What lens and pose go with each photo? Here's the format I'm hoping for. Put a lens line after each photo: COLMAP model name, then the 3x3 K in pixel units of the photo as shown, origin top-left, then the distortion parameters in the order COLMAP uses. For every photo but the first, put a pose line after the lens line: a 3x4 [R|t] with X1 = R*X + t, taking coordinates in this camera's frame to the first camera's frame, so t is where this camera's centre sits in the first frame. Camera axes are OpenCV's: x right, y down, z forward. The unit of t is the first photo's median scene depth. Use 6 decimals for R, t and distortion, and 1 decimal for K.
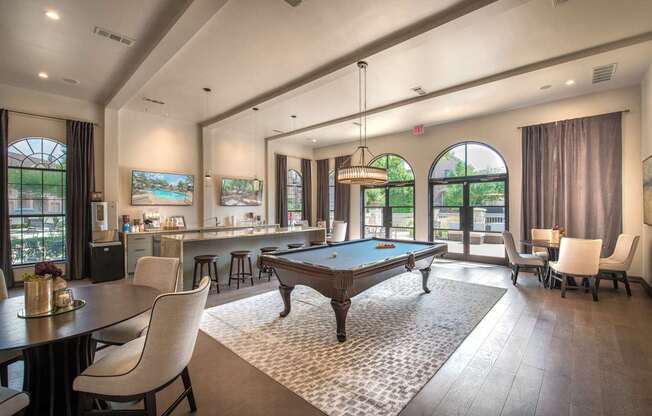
lens RADIAL K [[275.1, 0, 326.0], [0, 275.1, 208.0], [0, 0, 1]] dist [-0.020157, -0.000030]
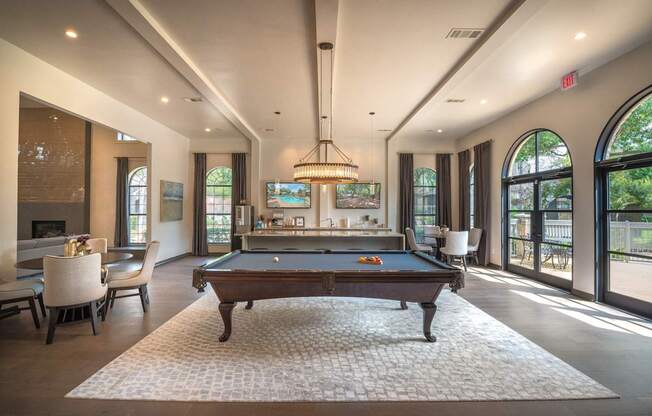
lens RADIAL K [[275.1, 0, 326.0], [0, 275.1, 208.0], [0, 0, 1]] dist [-0.020157, -0.000030]
pose [[0.687885, 0.000846, -0.725819, 0.382738], [-0.008125, 0.999946, -0.006535, -0.002843], [0.725774, 0.010393, 0.687854, 0.206168]]
